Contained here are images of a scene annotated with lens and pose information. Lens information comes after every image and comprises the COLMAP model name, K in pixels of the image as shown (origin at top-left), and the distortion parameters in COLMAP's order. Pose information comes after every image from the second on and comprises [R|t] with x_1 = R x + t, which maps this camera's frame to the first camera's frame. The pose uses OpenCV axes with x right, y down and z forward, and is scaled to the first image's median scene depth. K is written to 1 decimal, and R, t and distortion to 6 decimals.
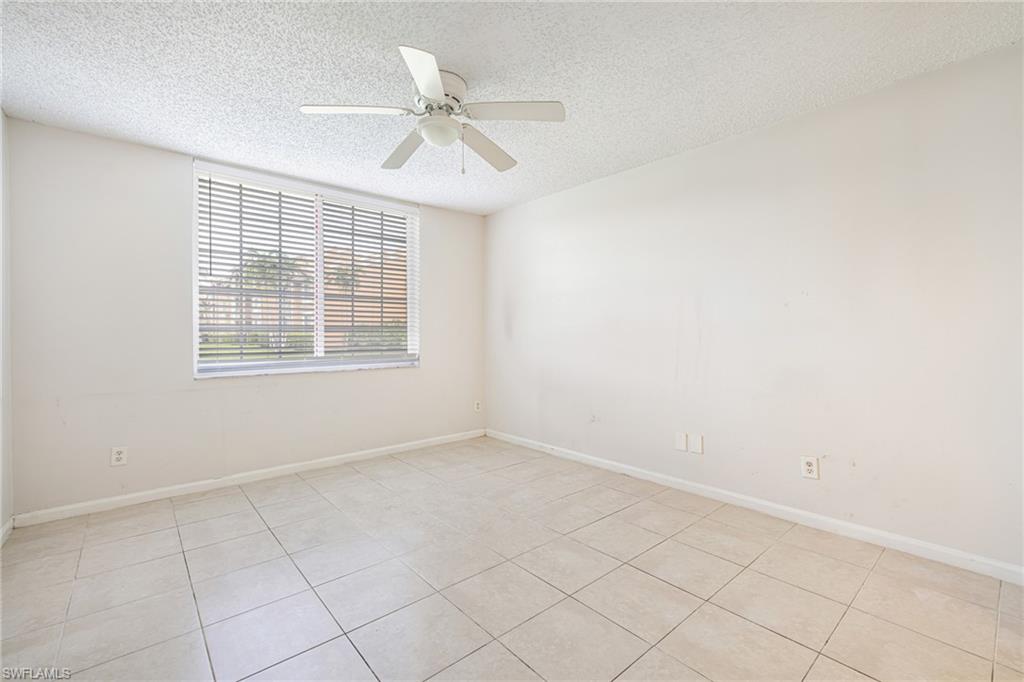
lens RADIAL K [[446.1, 0, 515.0], [0, 446.1, 320.7], [0, 0, 1]] dist [0.001564, 0.000032]
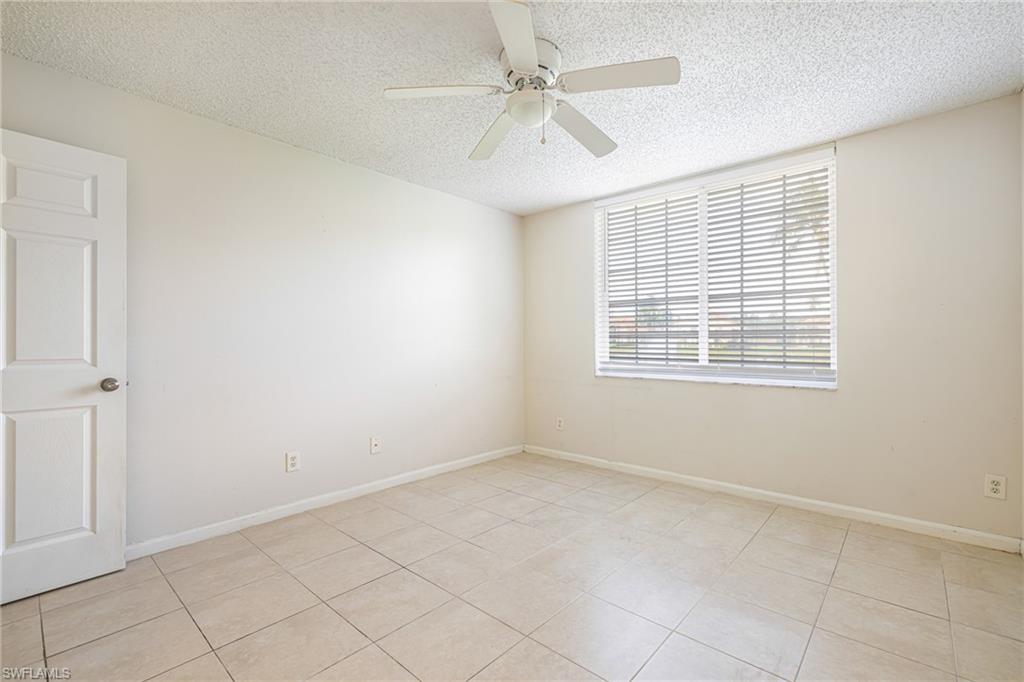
lens RADIAL K [[446.1, 0, 510.7], [0, 446.1, 337.4], [0, 0, 1]] dist [0.001564, 0.000032]
pose [[0.119520, -0.015574, -0.992710, 0.432695], [0.025103, 0.999605, -0.012660, 0.026724], [0.992514, -0.023407, 0.119863, 0.528440]]
